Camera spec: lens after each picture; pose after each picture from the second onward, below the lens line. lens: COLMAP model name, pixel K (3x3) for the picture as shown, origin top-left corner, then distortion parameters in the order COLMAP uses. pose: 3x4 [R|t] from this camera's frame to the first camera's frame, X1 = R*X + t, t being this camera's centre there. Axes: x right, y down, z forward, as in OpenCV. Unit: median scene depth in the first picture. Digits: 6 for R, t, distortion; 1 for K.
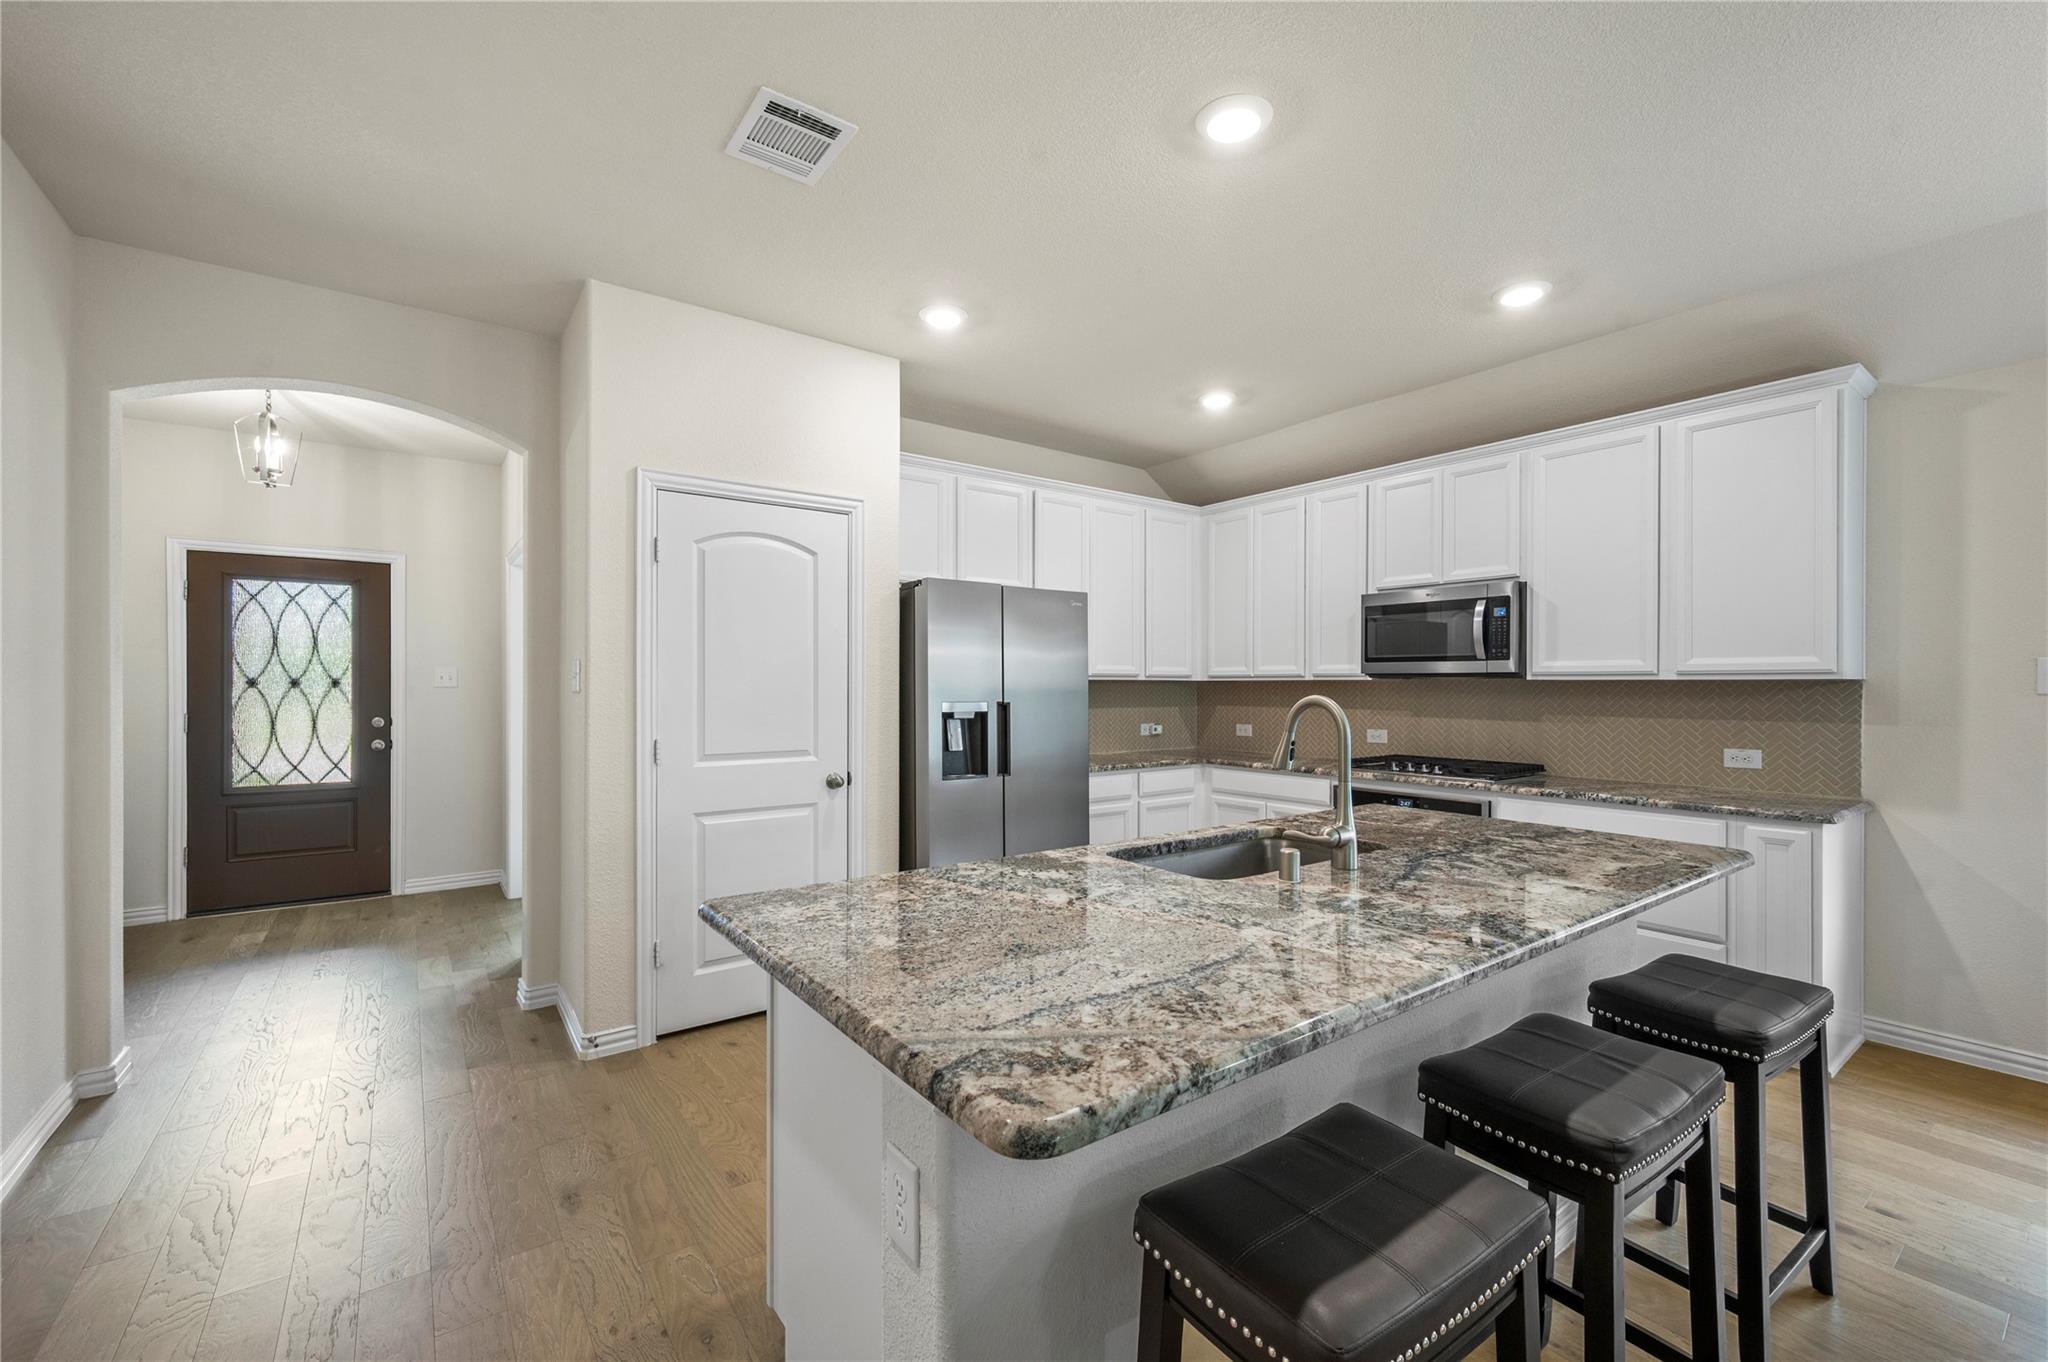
lens RADIAL K [[853.5, 0, 1024.3], [0, 853.5, 688.7], [0, 0, 1]] dist [0.002070, 0.000055]
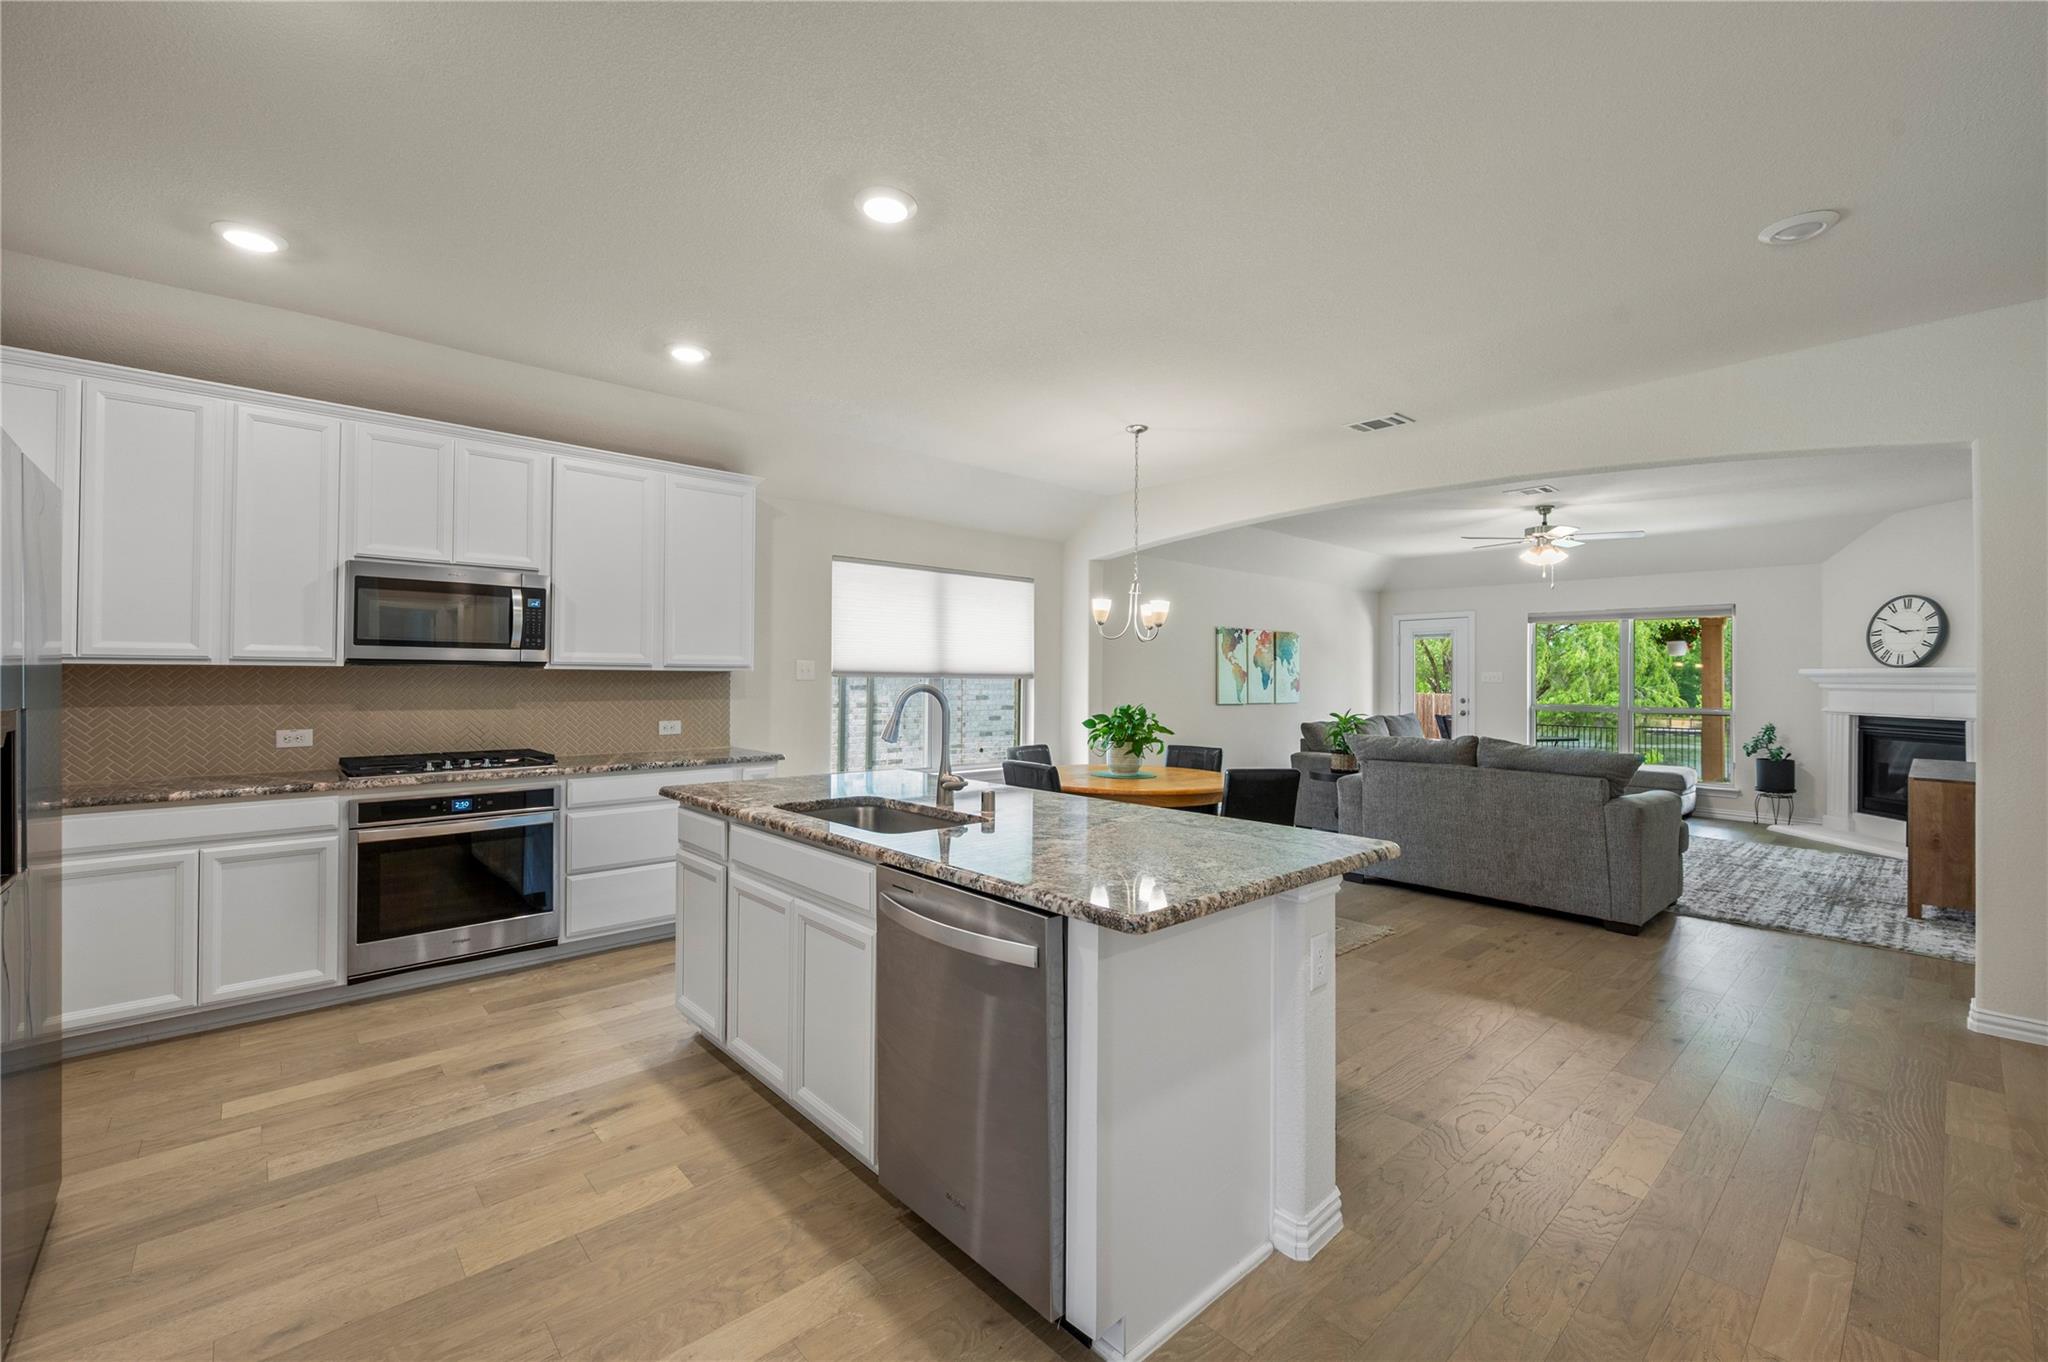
lens RADIAL K [[853.5, 0, 1020.3], [0, 853.5, 668.5], [0, 0, 1]] dist [0.002070, 0.000055]
pose [[-0.102430, 0.007833, 0.994709, -0.520145], [-0.001091, 0.999968, -0.007987, -0.002999], [-0.994740, -0.001904, -0.102419, 0.510517]]
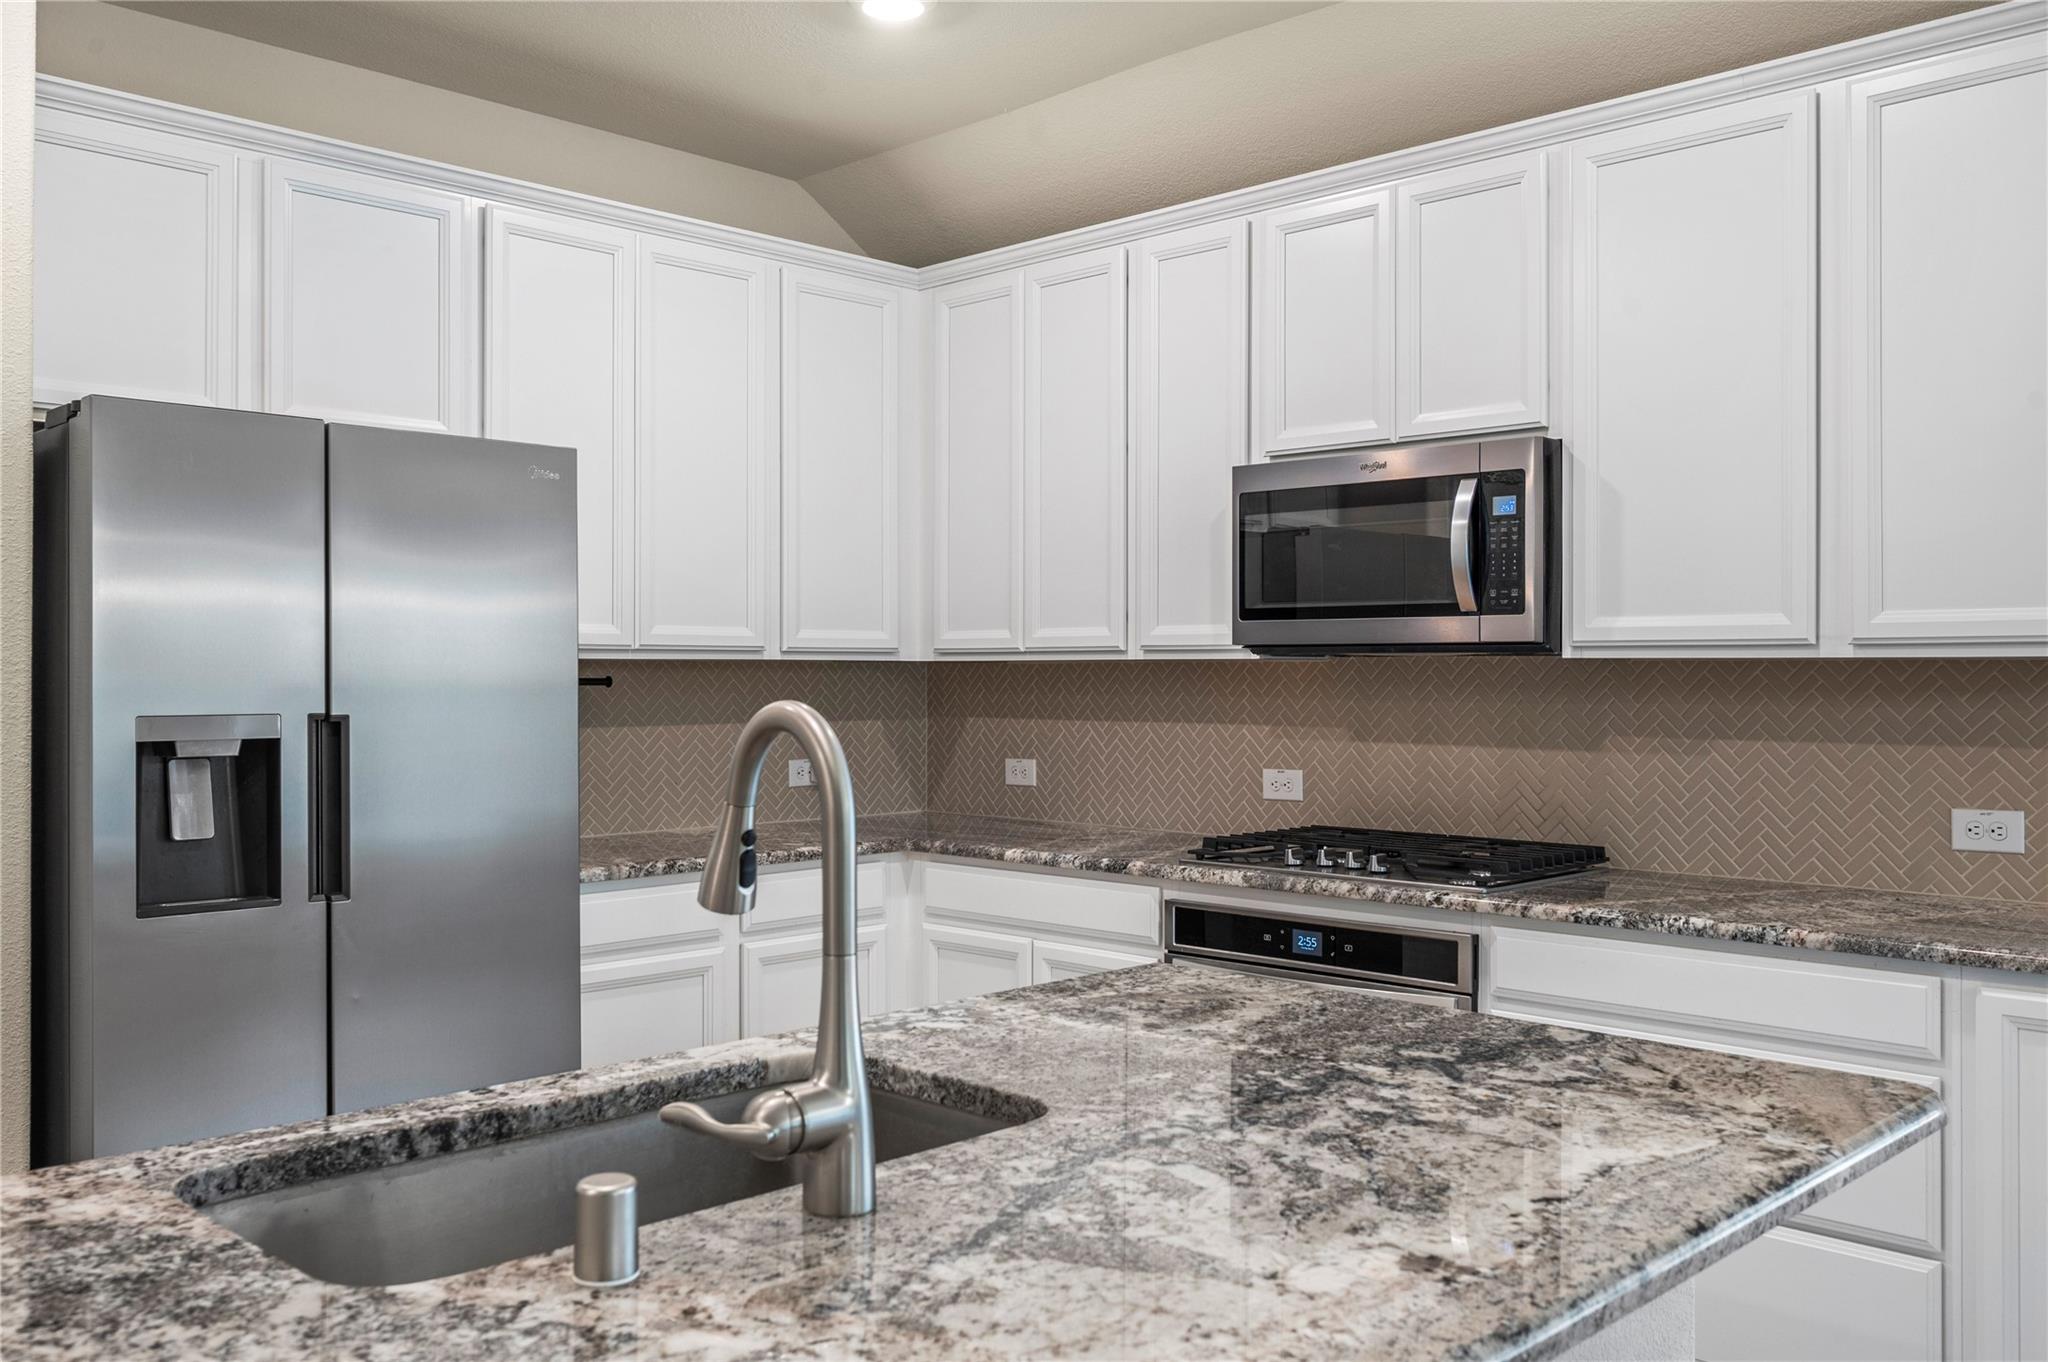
lens RADIAL K [[1716.1, 0, 1025.1], [0, 1716.1, 668.7], [0, 0, 1]] dist [-0.009663, 0.007724]
pose [[0.988330, -0.001387, 0.152324, 0.171238], [0.002292, 0.999981, -0.005768, -0.000458], [-0.152313, 0.006050, 0.988314, 0.154771]]
